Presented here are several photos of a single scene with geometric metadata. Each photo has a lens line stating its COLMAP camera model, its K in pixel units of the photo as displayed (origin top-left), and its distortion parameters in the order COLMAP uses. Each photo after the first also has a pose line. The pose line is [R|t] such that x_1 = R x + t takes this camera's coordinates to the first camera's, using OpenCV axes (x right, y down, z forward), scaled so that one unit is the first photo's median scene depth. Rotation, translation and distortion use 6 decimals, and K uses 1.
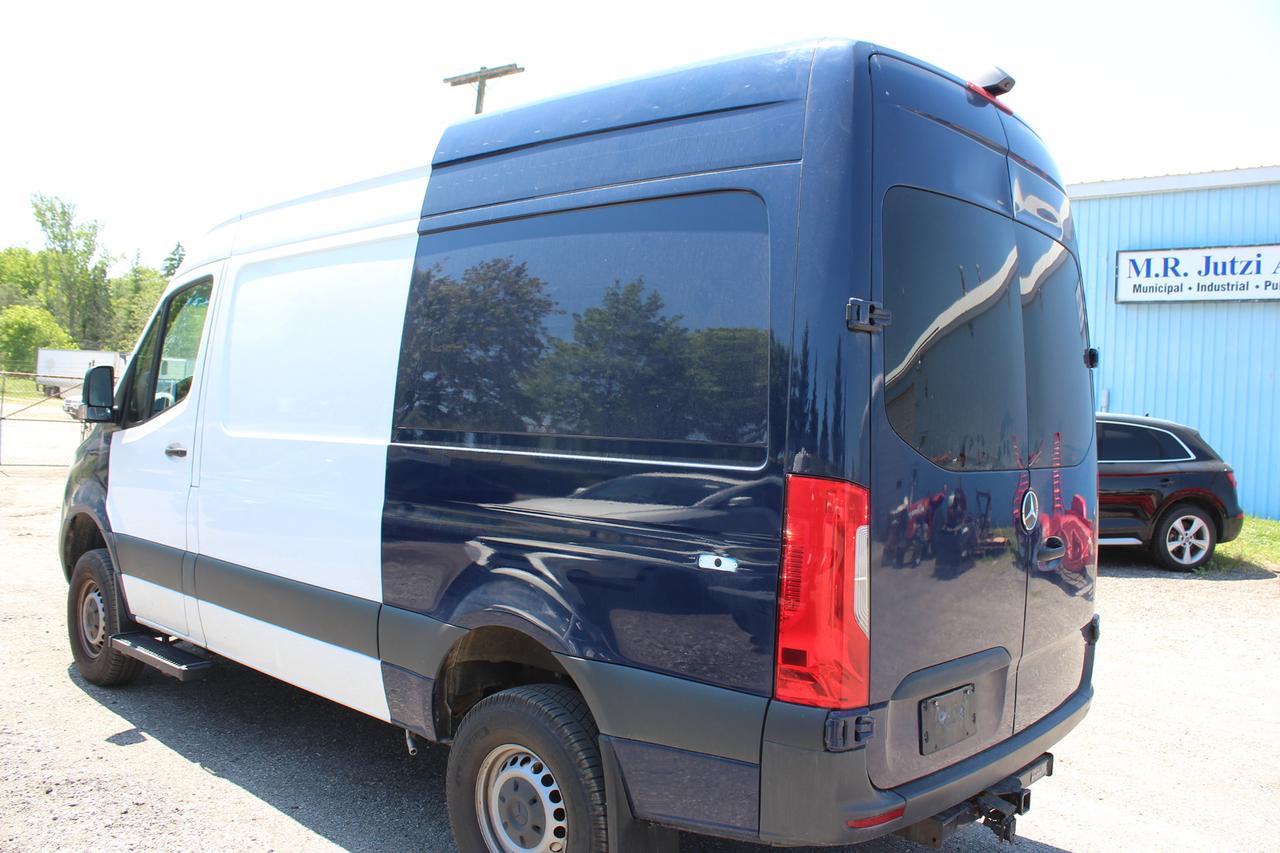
lens RADIAL K [[1081.1, 0, 645.6], [0, 1081.1, 426.1], [0, 0, 1]] dist [-0.180146, 0.170965]
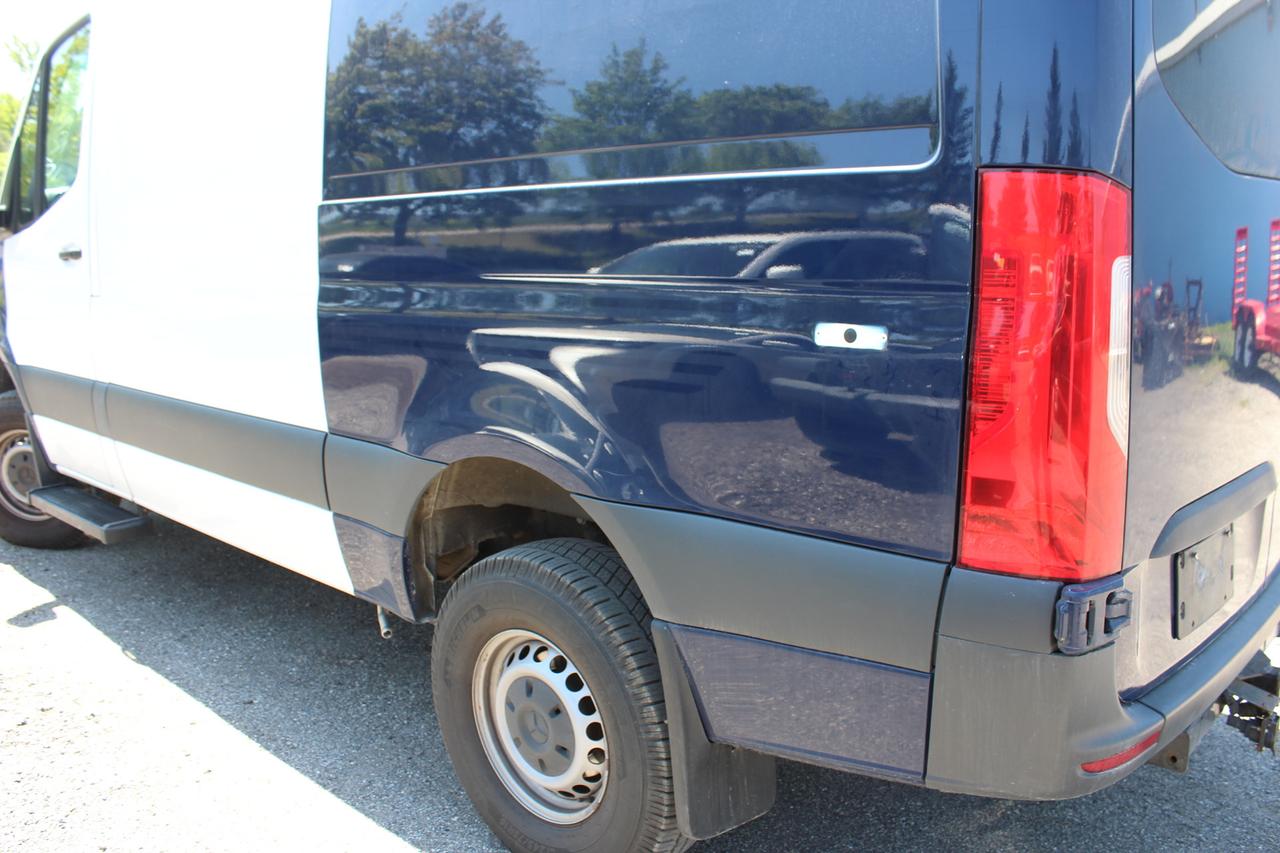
lens RADIAL K [[1081.1, 0, 645.6], [0, 1081.1, 426.1], [0, 0, 1]] dist [-0.180146, 0.170965]
pose [[0.999039, -0.041575, -0.013852, -0.030634], [0.043309, 0.984951, 0.167317, 0.061254], [0.006687, -0.167757, 0.985806, 0.350821]]
